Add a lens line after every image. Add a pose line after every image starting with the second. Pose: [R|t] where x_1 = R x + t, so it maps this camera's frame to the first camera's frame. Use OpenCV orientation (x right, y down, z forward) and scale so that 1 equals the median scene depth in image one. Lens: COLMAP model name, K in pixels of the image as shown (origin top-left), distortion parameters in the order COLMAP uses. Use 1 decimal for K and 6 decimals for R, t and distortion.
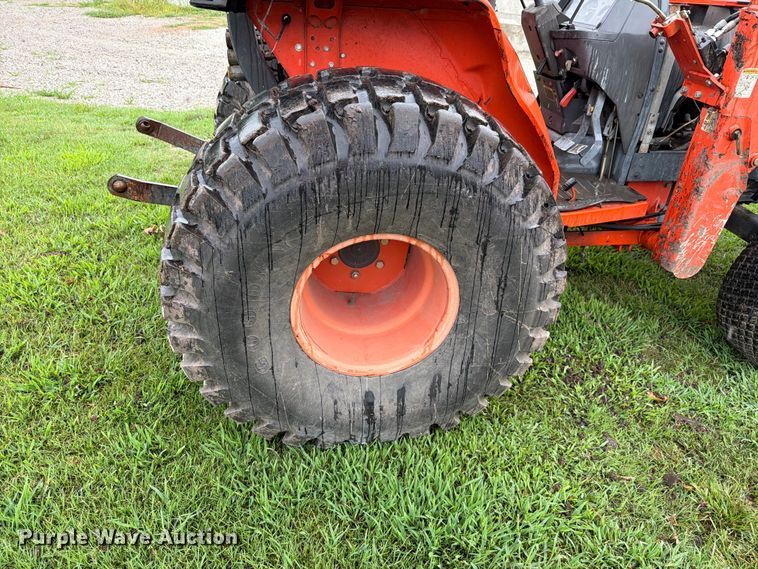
lens RADIAL K [[530.0, 0, 379.0], [0, 530.0, 284.5], [0, 0, 1]] dist [0.044842, -0.051822]
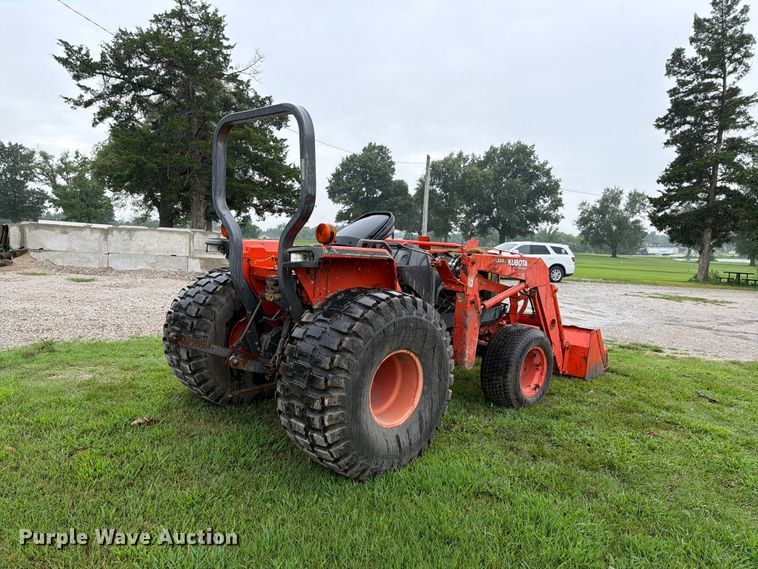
lens RADIAL K [[522.8, 0, 365.4], [0, 522.8, 301.0], [0, 0, 1]] dist [0.033633, -0.053416]
pose [[0.827768, -0.094974, 0.552974, -1.162846], [0.289266, 0.916727, -0.275566, 0.251242], [-0.480755, 0.388061, 0.786310, -0.684079]]
